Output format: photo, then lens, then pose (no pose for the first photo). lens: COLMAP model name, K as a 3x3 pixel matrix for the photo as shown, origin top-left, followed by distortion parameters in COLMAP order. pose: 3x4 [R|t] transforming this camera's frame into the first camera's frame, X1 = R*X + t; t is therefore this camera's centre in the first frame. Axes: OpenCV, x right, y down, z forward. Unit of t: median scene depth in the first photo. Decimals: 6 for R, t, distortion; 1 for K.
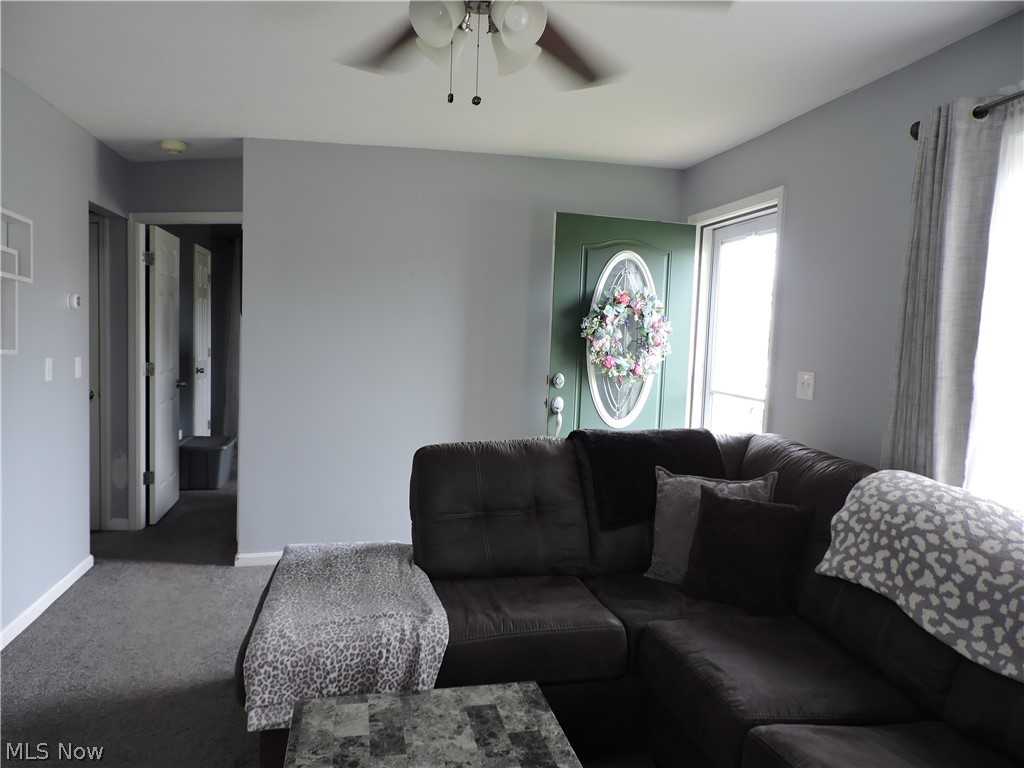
lens RADIAL K [[745.9, 0, 508.5], [0, 745.9, 385.4], [0, 0, 1]] dist [0.004342, -0.015422]
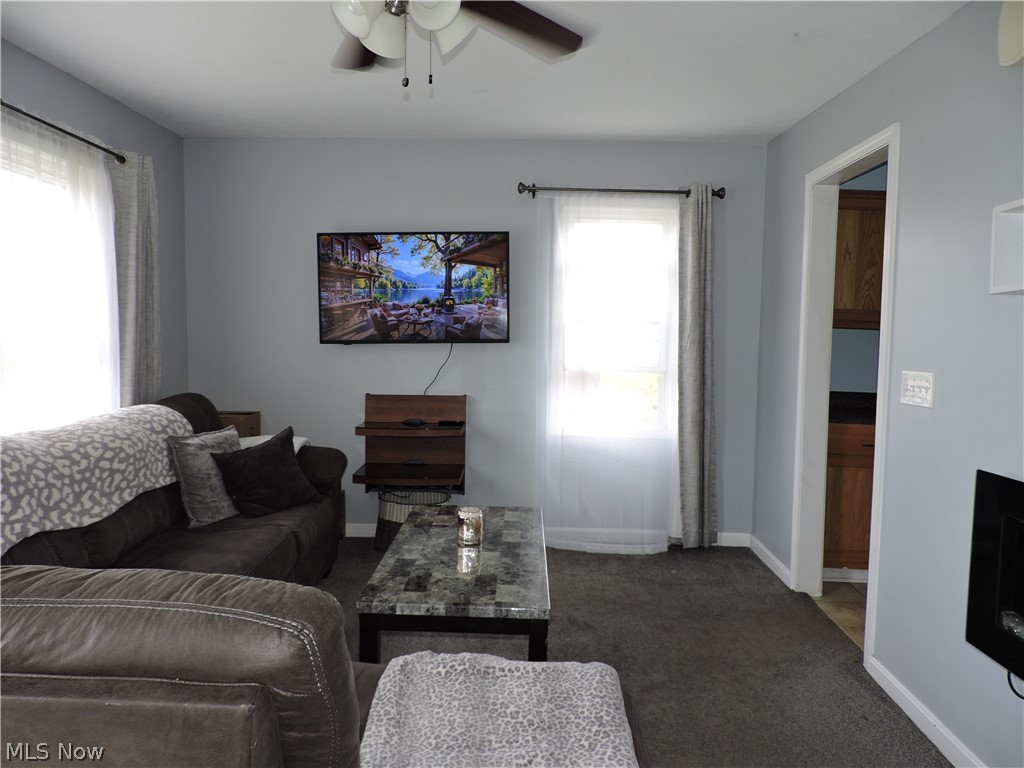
lens RADIAL K [[745.9, 0, 511.1], [0, 745.9, 381.4], [0, 0, 1]] dist [0.004342, -0.015422]
pose [[-0.972080, -0.066562, 0.225013, -0.470065], [-0.033539, 0.988491, 0.147518, -0.143839], [-0.232242, 0.135852, -0.963124, 2.134234]]
